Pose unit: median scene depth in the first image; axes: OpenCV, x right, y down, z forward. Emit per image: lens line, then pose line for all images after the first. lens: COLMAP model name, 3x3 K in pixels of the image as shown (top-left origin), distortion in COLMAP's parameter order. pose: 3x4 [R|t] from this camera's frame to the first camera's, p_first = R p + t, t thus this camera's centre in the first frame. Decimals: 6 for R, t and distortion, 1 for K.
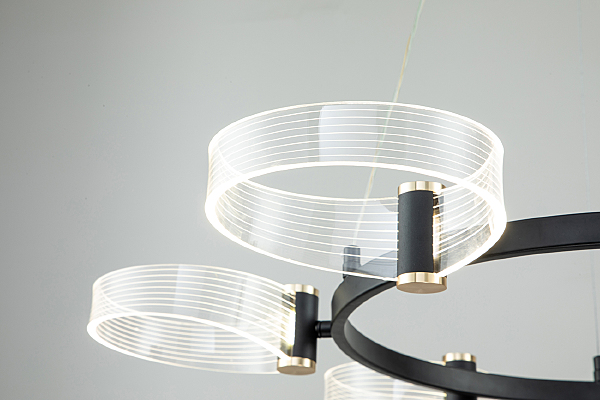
lens RADIAL K [[1442.7, 0, 299.7], [0, 1442.7, 200.3], [0, 0, 1]] dist [-0.170975, 0.000000]
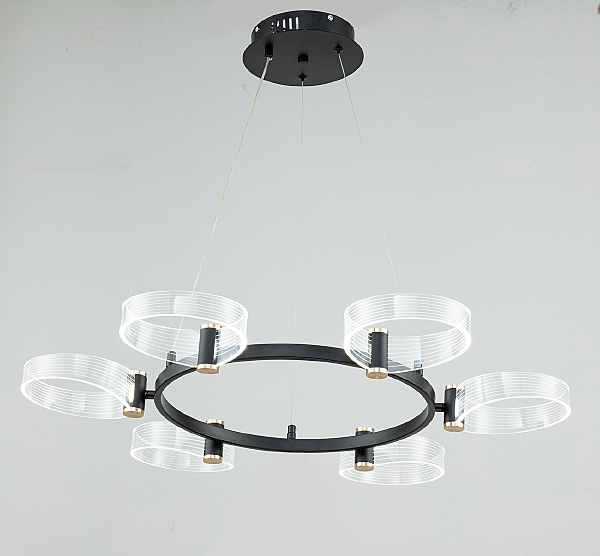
lens RADIAL K [[1371.5, 0, 298.7], [0, 1371.5, 276.5], [0, 0, 1]] dist [0.625154, 0.000000]
pose [[0.982012, 0.075760, 0.172951, -0.153708], [-0.070628, 0.996866, -0.035643, -0.019466], [-0.175110, 0.022787, 0.984285, -1.108876]]
